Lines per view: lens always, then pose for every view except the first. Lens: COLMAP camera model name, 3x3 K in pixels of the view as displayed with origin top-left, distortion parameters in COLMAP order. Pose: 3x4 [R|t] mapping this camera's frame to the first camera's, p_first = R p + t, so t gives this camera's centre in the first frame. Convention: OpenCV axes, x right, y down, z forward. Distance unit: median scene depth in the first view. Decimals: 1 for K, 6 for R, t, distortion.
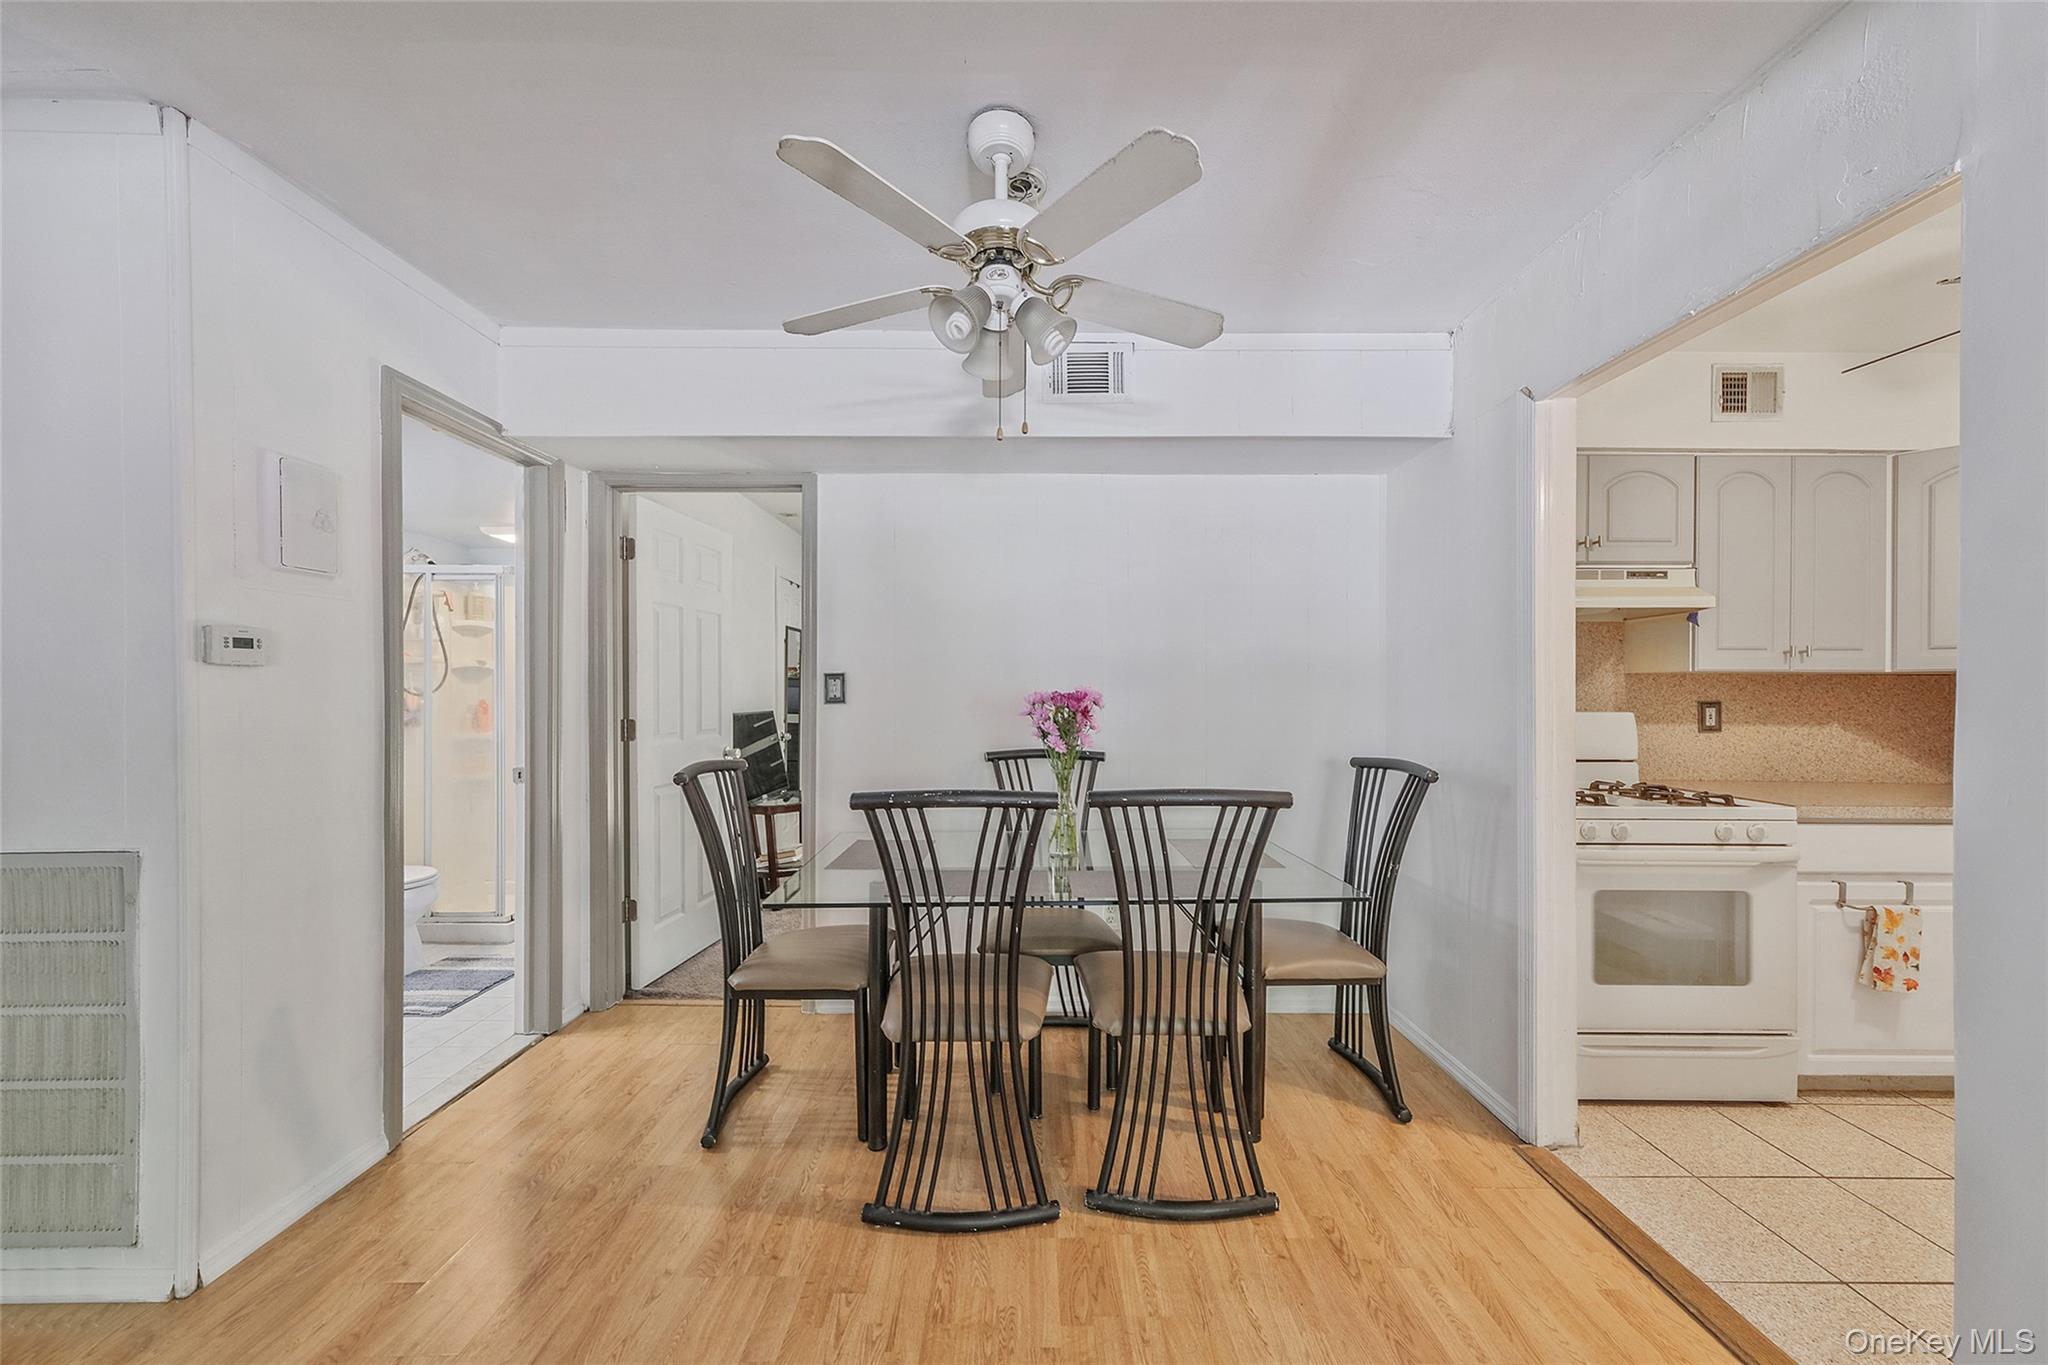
lens RADIAL K [[715.6, 0, 1026.3], [0, 715.6, 694.0], [0, 0, 1]] dist [0.001707, 0.000336]
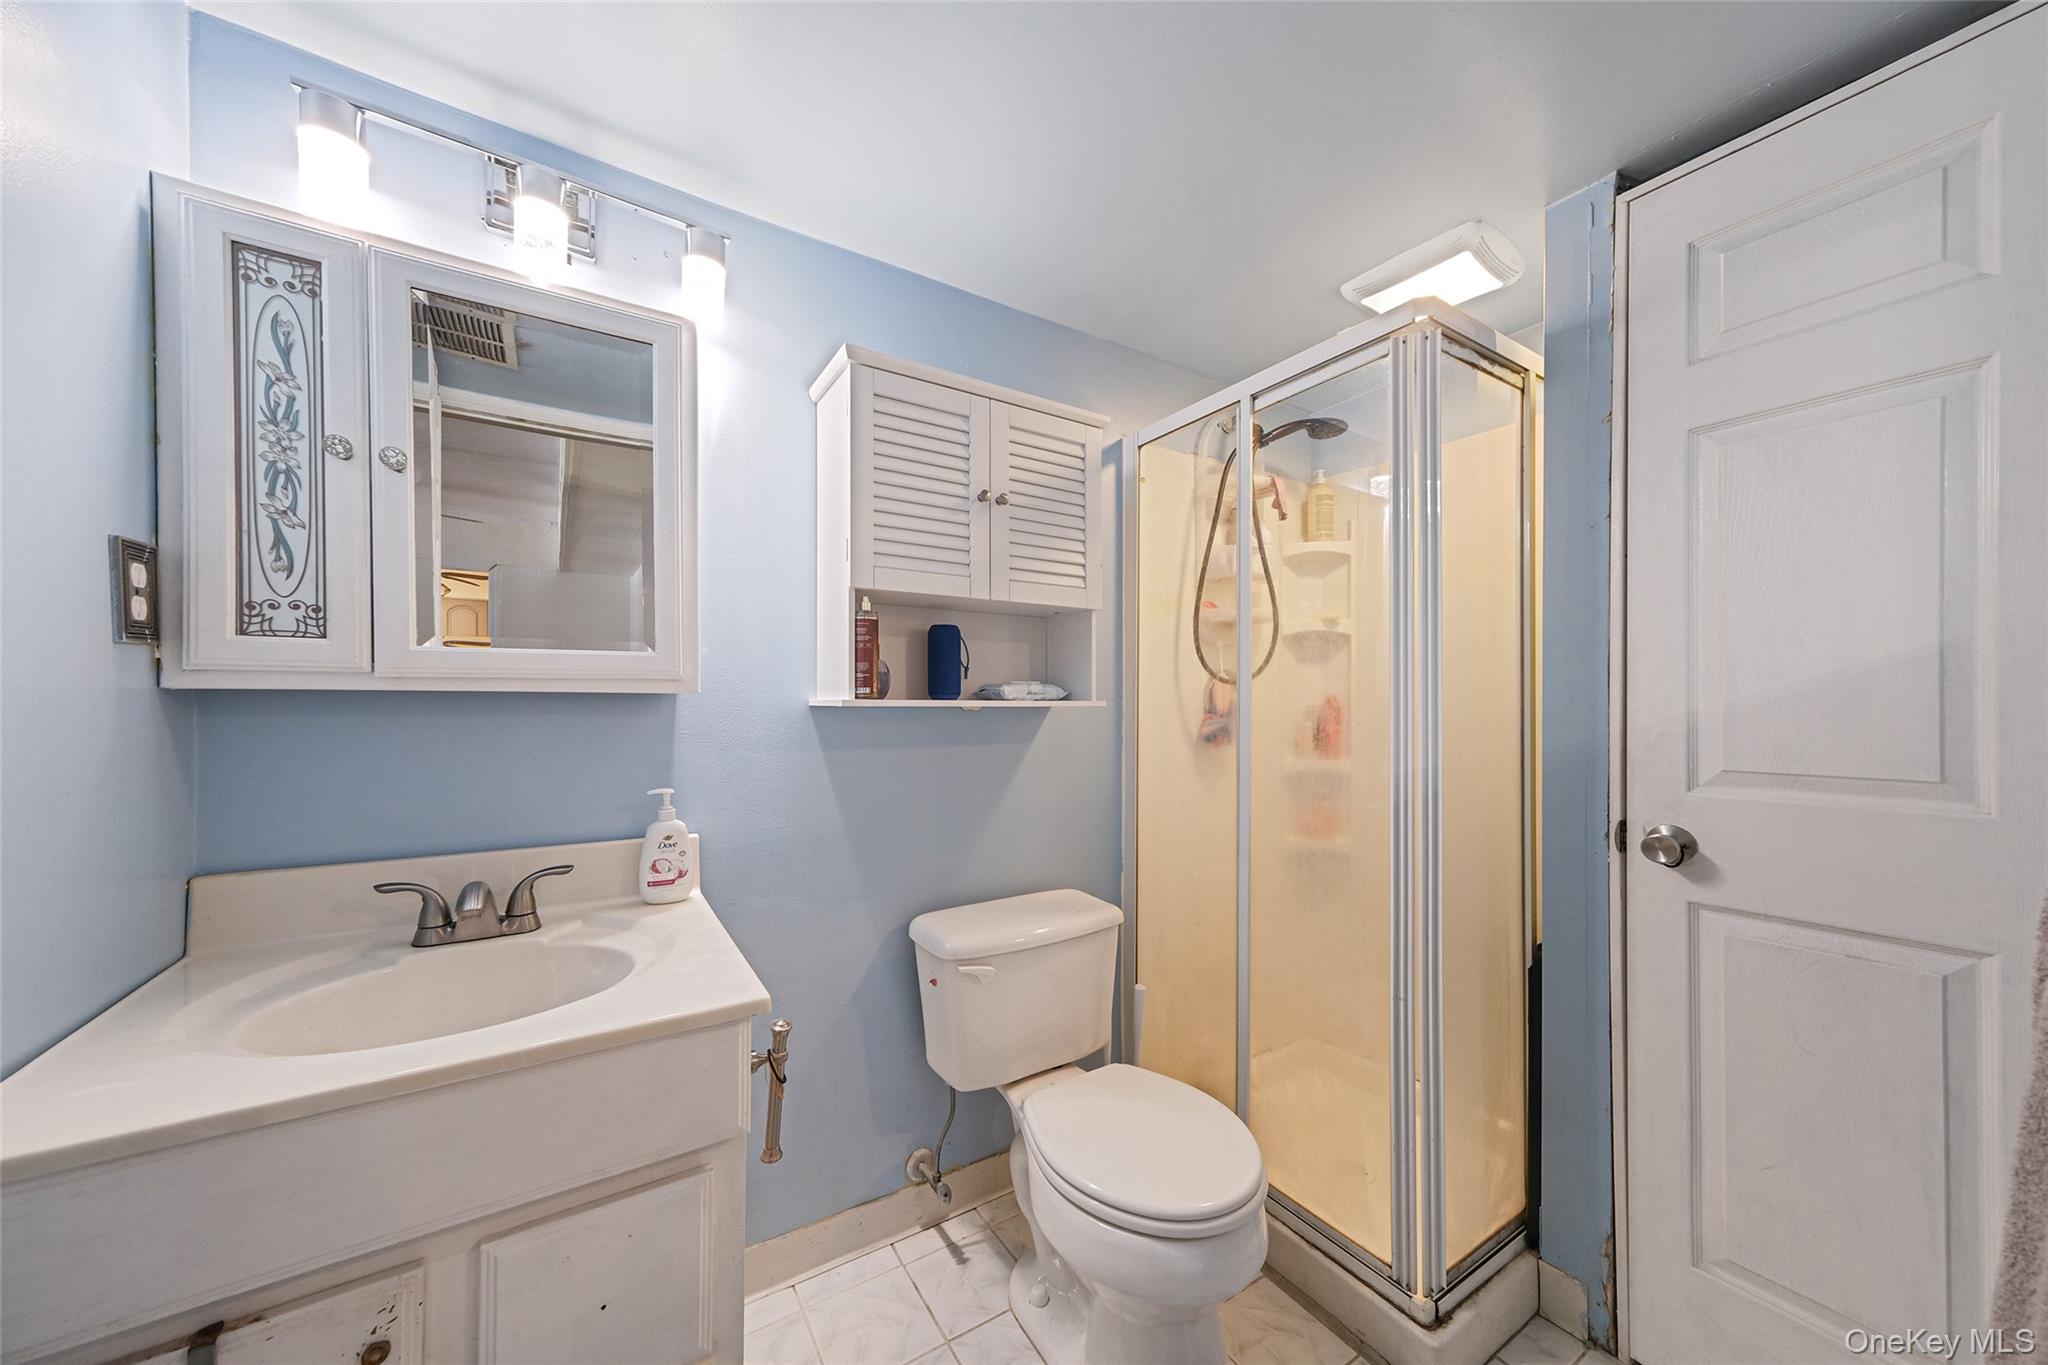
lens RADIAL K [[703.2, 0, 1031.4], [0, 703.2, 691.5], [0, 0, 1]] dist [-0.001116, 0.007297]
pose [[0.536947, -0.007940, -0.843578, -0.730790], [-0.003696, 0.999924, -0.011764, 0.019531], [0.843608, 0.009434, 0.536877, 0.889048]]
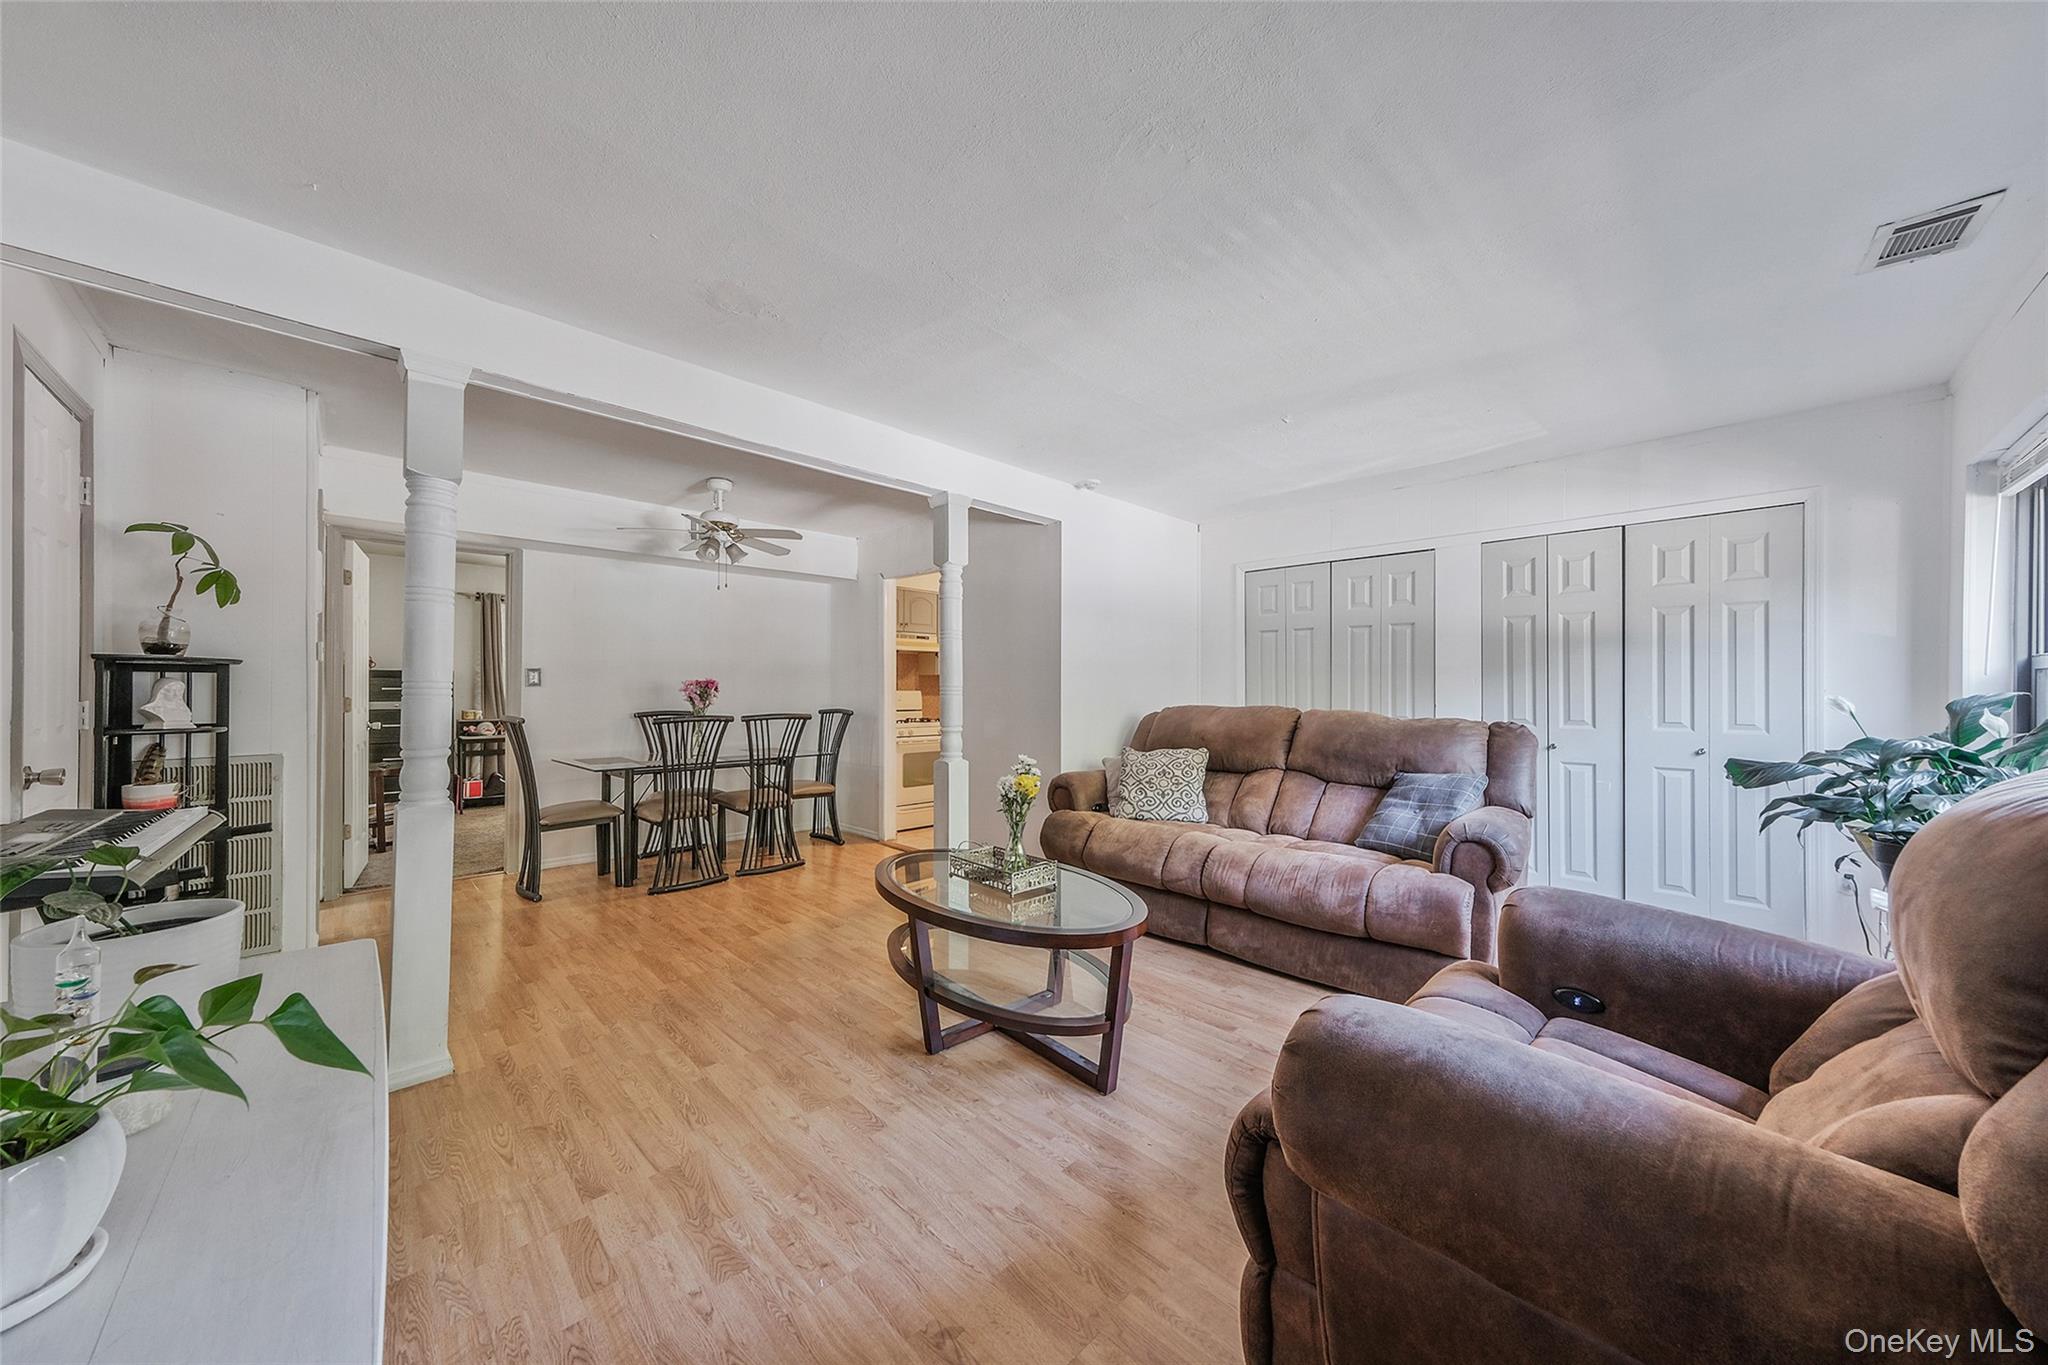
lens RADIAL K [[703.2, 0, 1031.4], [0, 703.2, 691.5], [0, 0, 1]] dist [-0.001116, 0.007297]
pose [[0.697971, -0.002461, 0.716122, -0.676069], [0.002645, 0.999996, 0.000859, 0.028443], [-0.716121, 0.001294, 0.697975, -1.051926]]
